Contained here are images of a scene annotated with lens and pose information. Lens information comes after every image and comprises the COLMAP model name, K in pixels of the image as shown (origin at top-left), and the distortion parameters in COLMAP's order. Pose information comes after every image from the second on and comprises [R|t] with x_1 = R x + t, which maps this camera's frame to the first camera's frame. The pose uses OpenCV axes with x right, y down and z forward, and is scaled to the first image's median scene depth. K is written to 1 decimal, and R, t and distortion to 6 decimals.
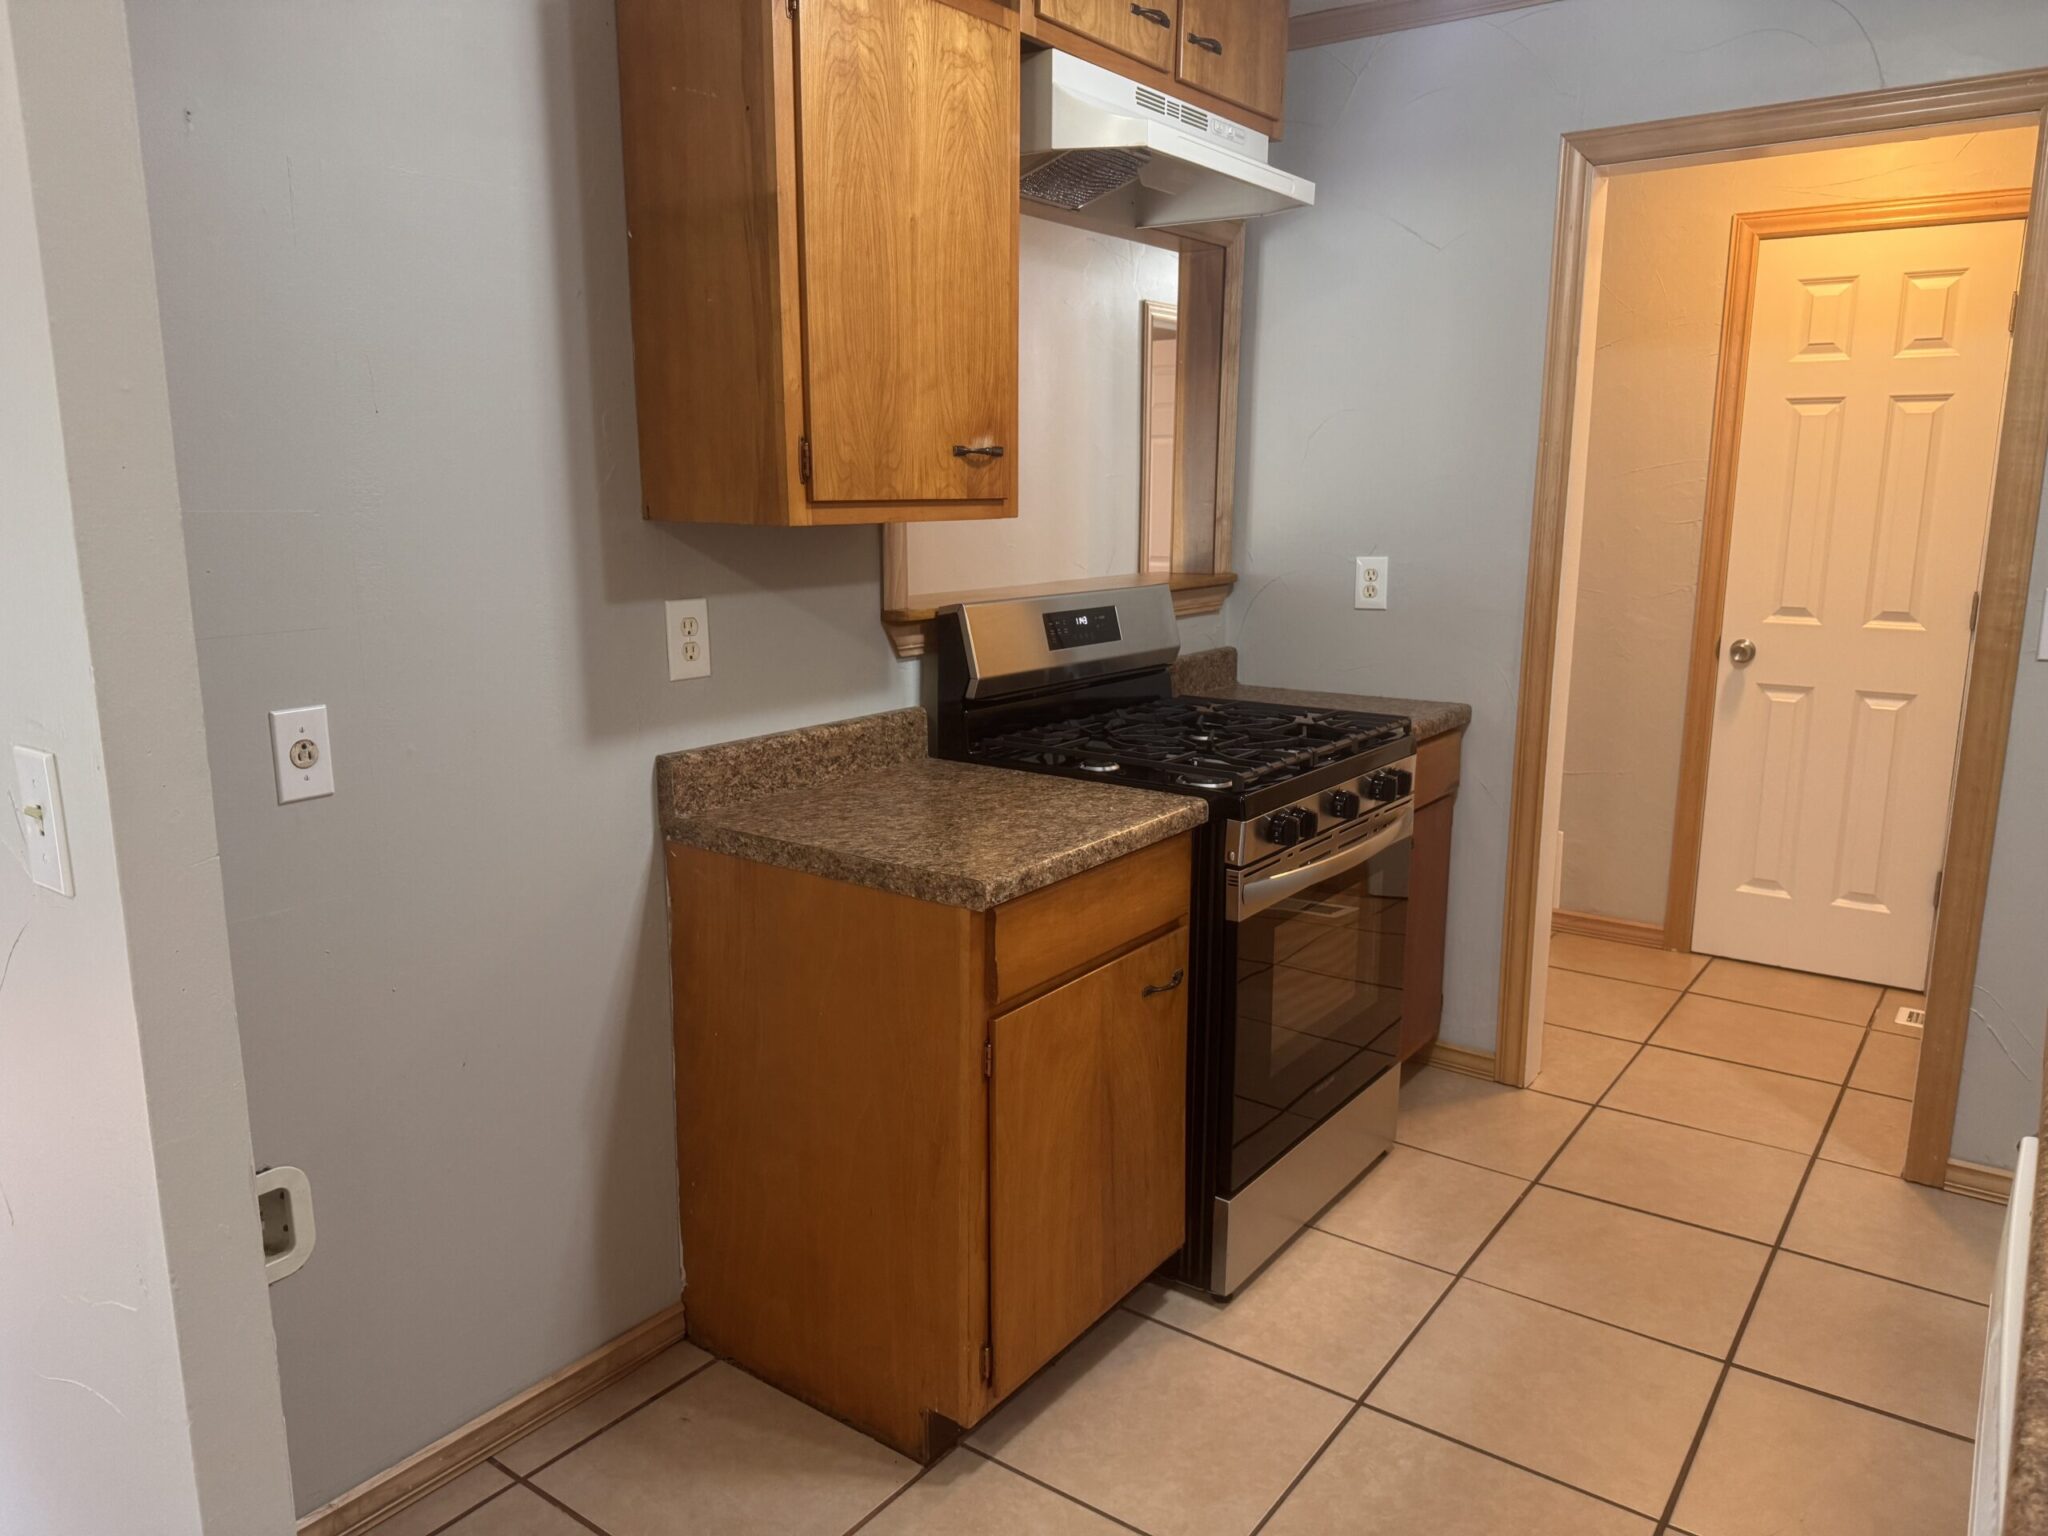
lens RADIAL K [[1450.2, 0, 1026.3], [0, 1450.2, 770.0], [0, 0, 1]] dist [-0.003852, -0.000519]
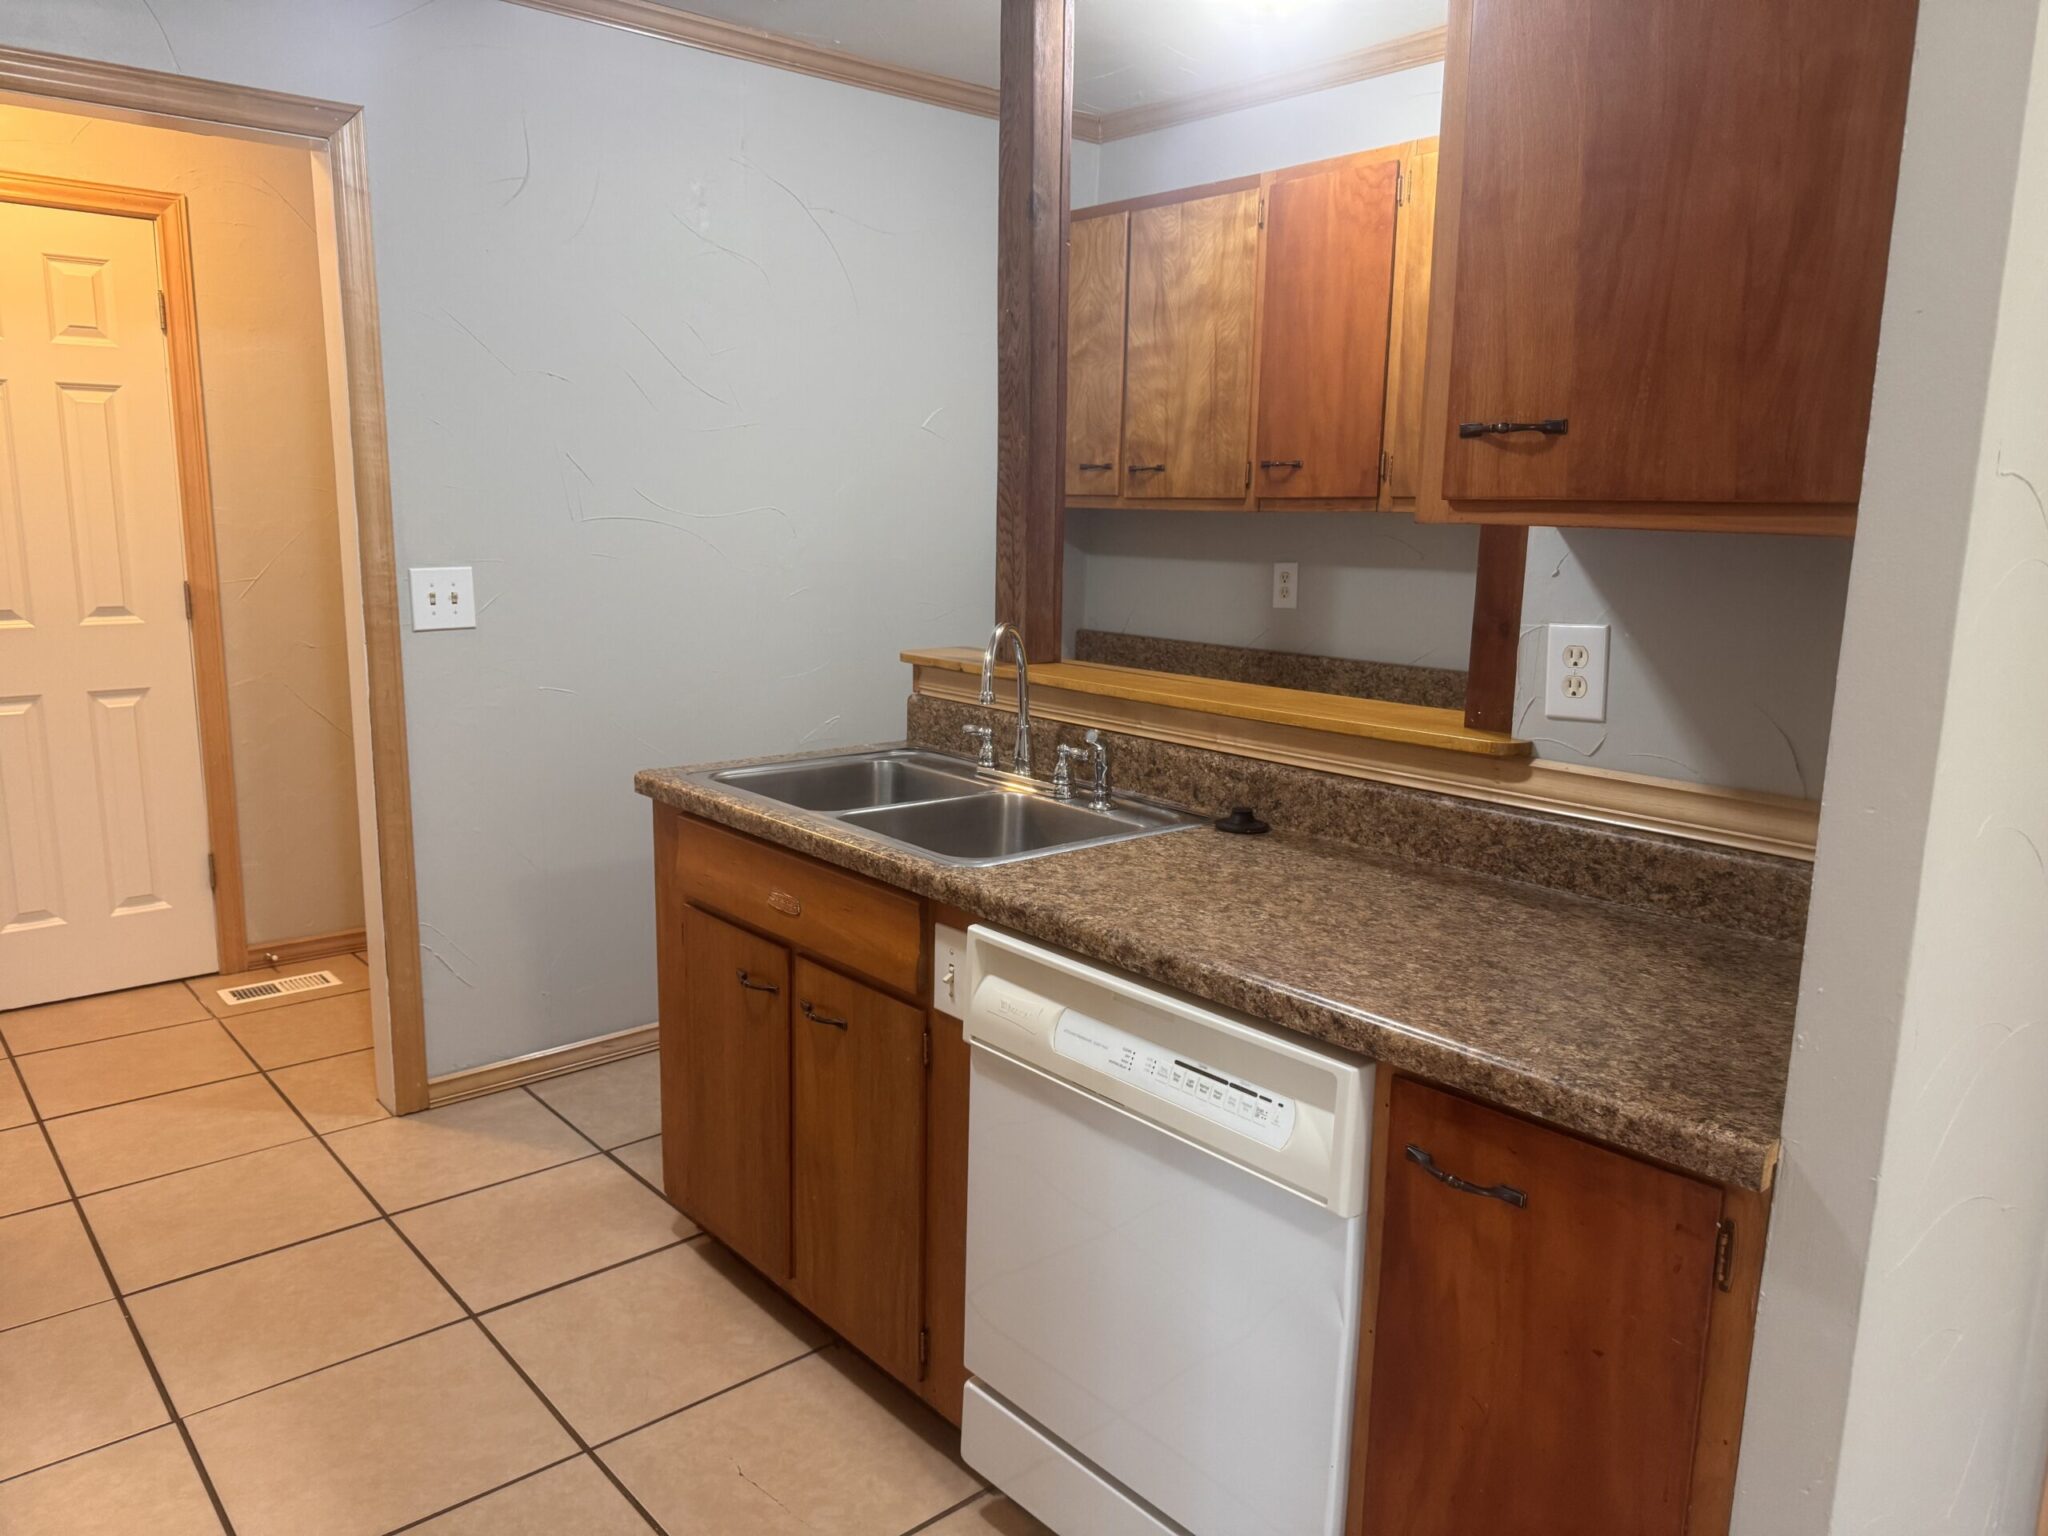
lens RADIAL K [[1450.2, 0, 1025.5], [0, 1450.2, 768.9], [0, 0, 1]] dist [-0.003852, -0.000519]
pose [[0.229667, -0.179396, 0.956593, -0.213005], [0.176273, 0.974278, 0.140392, -0.031409], [-0.957173, 0.136378, 0.255382, 0.177886]]
